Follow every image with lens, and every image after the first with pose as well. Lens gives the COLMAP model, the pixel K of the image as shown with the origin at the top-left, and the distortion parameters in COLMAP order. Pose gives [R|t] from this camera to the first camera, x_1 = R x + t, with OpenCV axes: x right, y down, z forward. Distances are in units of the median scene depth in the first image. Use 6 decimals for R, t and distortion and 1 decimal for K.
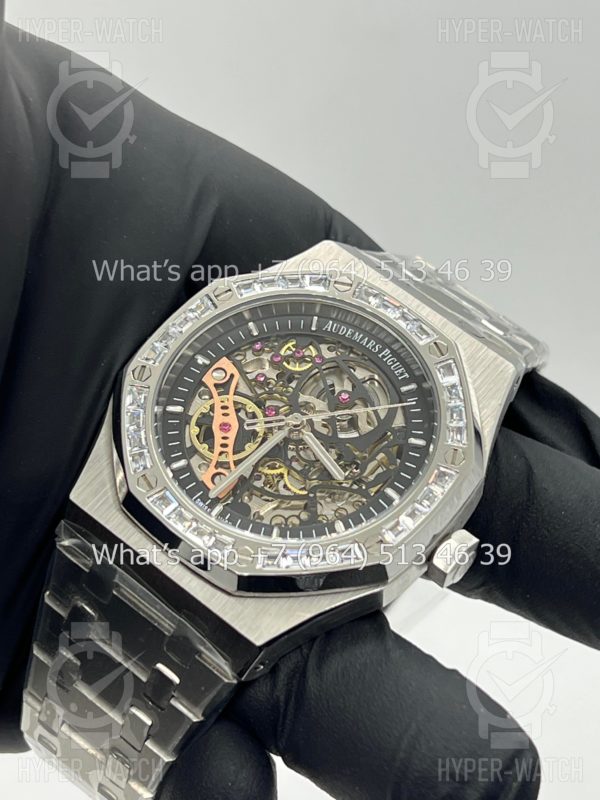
lens RADIAL K [[1882.5, 0, 297.2], [0, 1882.5, 403.0], [0, 0, 1]] dist [0.176968, 0.000000]
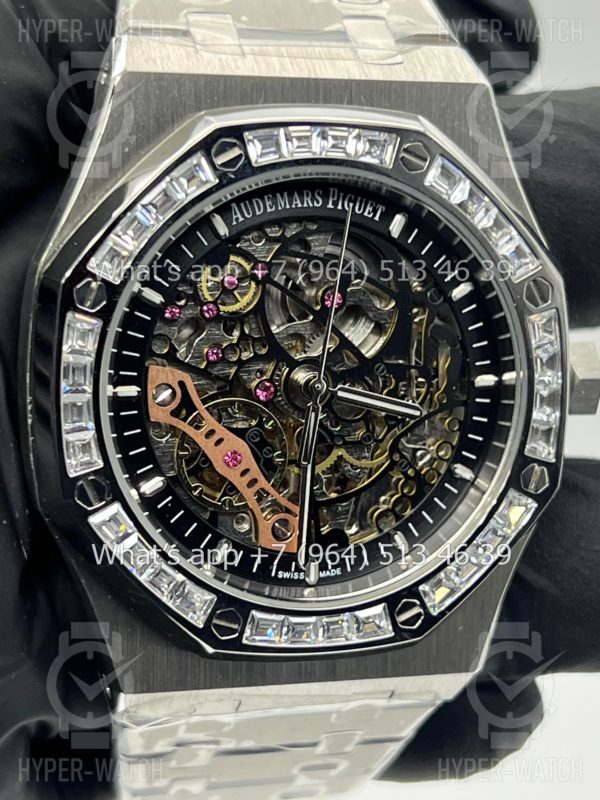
lens RADIAL K [[1882.5, 0, 301.5], [0, 1882.5, 399.8], [0, 0, 1]] dist [0.176968, 0.000000]
pose [[0.736317, -0.656589, 0.163486, -0.115301], [0.390756, 0.609876, 0.689464, -0.445656], [-0.552401, -0.443781, 0.705629, 0.539141]]
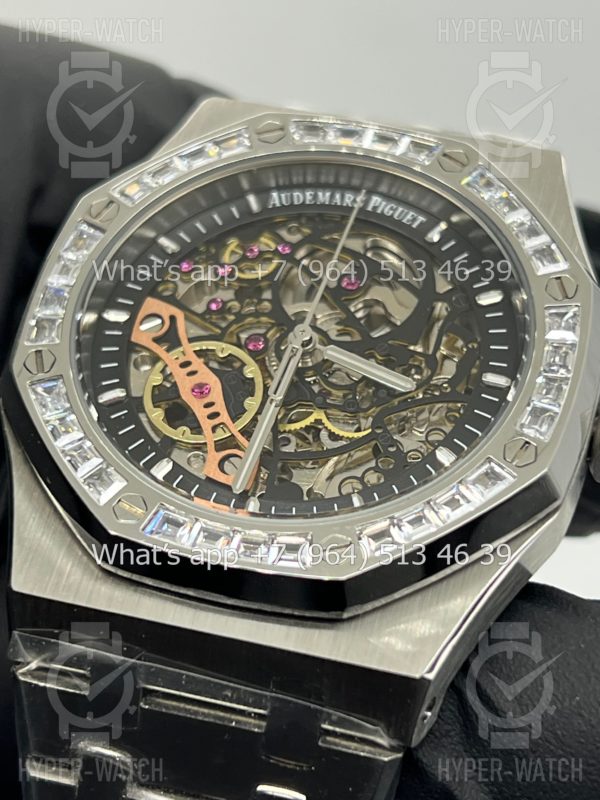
lens RADIAL K [[1882.5, 0, 299.1], [0, 1882.5, 398.6], [0, 0, 1]] dist [0.176968, 0.000000]
pose [[0.907350, -0.372253, 0.195305, -0.132263], [0.388077, 0.920336, -0.048763, 0.058695], [-0.161594, 0.120039, 0.979529, 0.391528]]
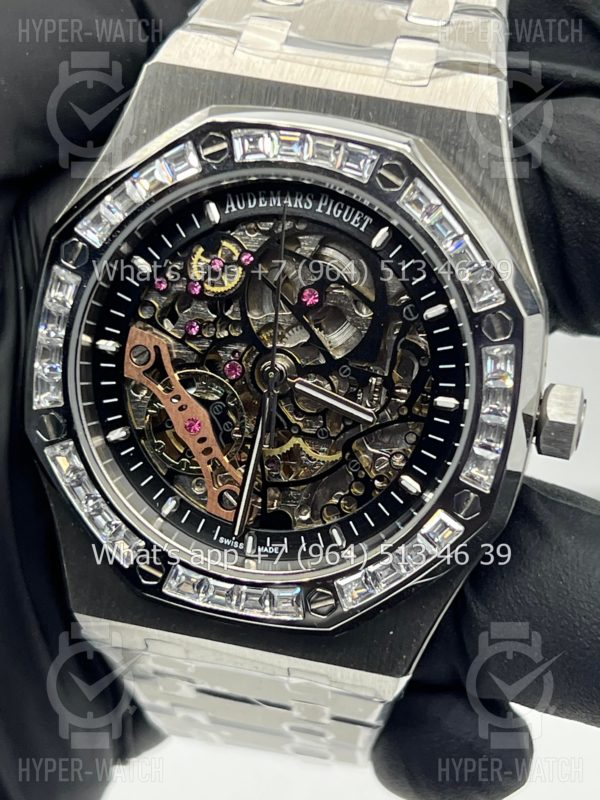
lens RADIAL K [[1882.5, 0, 312.8], [0, 1882.5, 407.1], [0, 0, 1]] dist [0.176968, 0.000000]
pose [[0.845702, -0.497257, -0.193712, 0.143225], [0.522350, 0.697002, 0.491262, -0.321770], [-0.109266, -0.516647, 0.849198, 0.396283]]
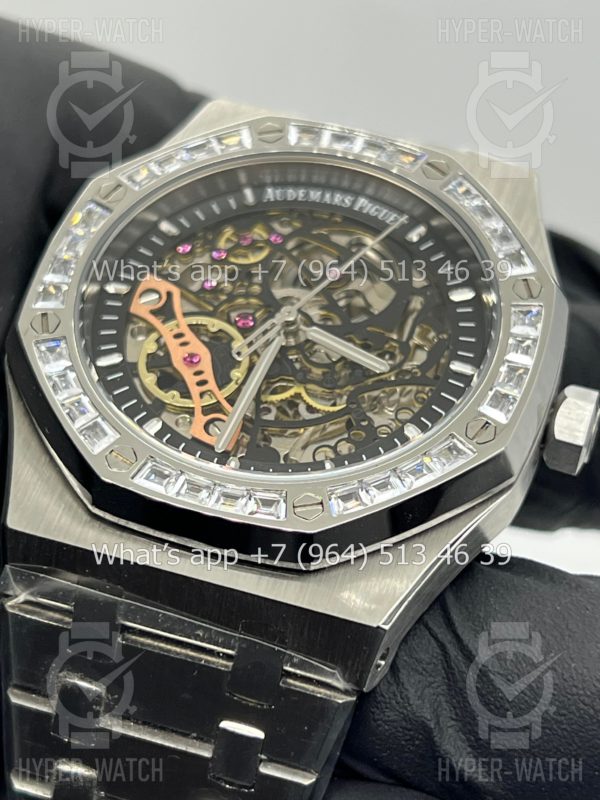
lens RADIAL K [[1882.5, 0, 302.0], [0, 1882.5, 401.1], [0, 0, 1]] dist [0.176968, 0.000000]
pose [[0.925063, -0.303952, 0.227753, -0.161162], [0.327288, 0.942182, -0.071940, 0.088953], [-0.192719, 0.141090, 0.971058, 0.343711]]
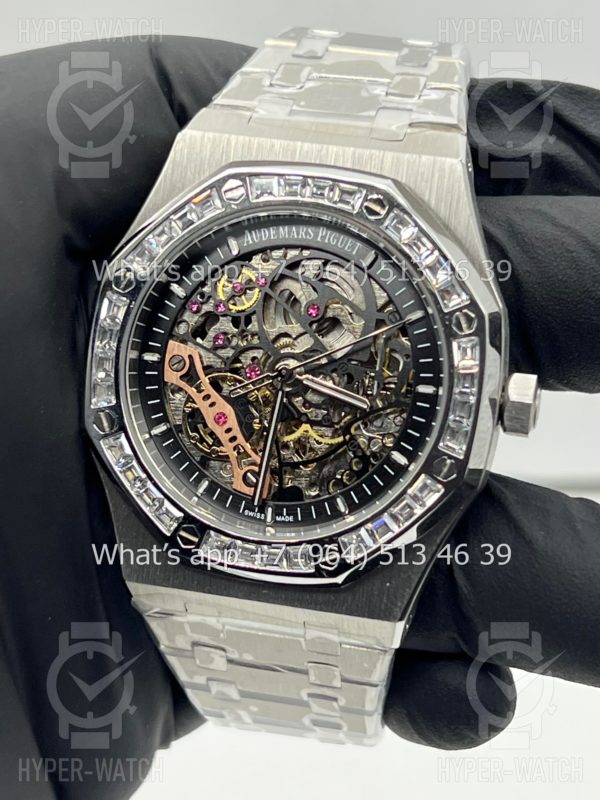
lens RADIAL K [[1882.5, 0, 303.8], [0, 1882.5, 400.9], [0, 0, 1]] dist [0.176968, 0.000000]
pose [[0.829328, -0.540013, -0.143533, 0.124796], [0.549304, 0.740868, 0.386496, -0.312941], [-0.102374, -0.399375, 0.911054, 0.204516]]
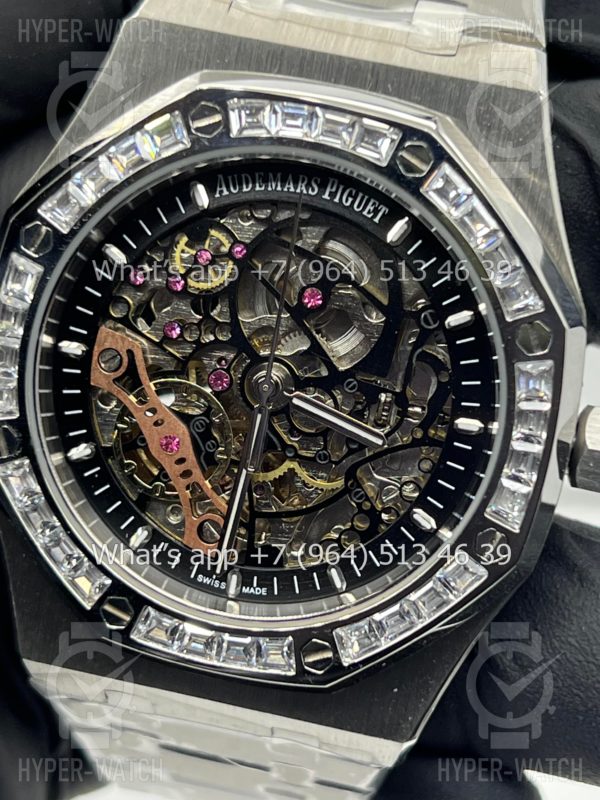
lens RADIAL K [[1882.5, 0, 308.6], [0, 1882.5, 393.9], [0, 0, 1]] dist [0.176968, 0.000000]
pose [[0.865737, -0.476282, -0.153802, 0.103219], [0.481392, 0.708299, 0.516308, -0.295032], [-0.136971, -0.521026, 0.842479, 0.492235]]
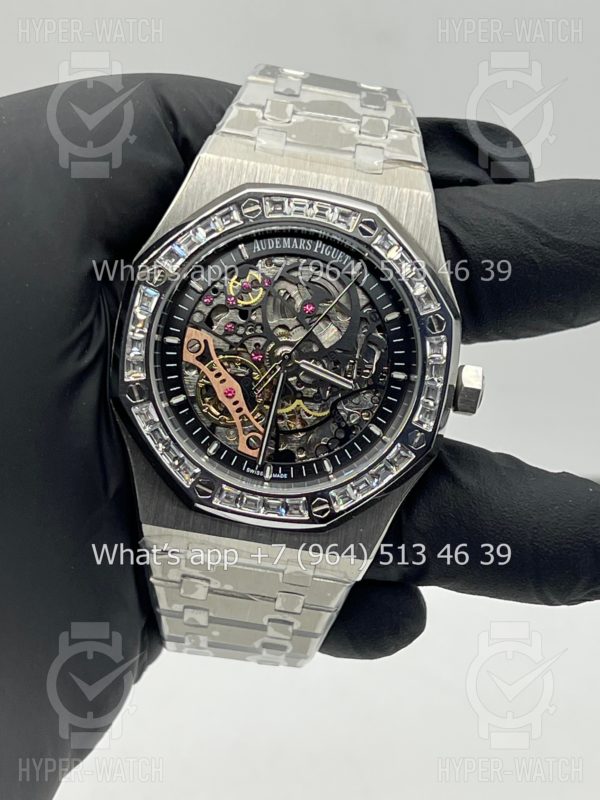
lens RADIAL K [[1882.5, 0, 297.5], [0, 1882.5, 394.2], [0, 0, 1]] dist [0.176968, 0.000000]
pose [[0.860034, -0.509438, 0.028540, -0.036322], [0.423762, 0.744313, 0.516163, -0.526927], [-0.284195, -0.431824, 0.856015, 0.074324]]
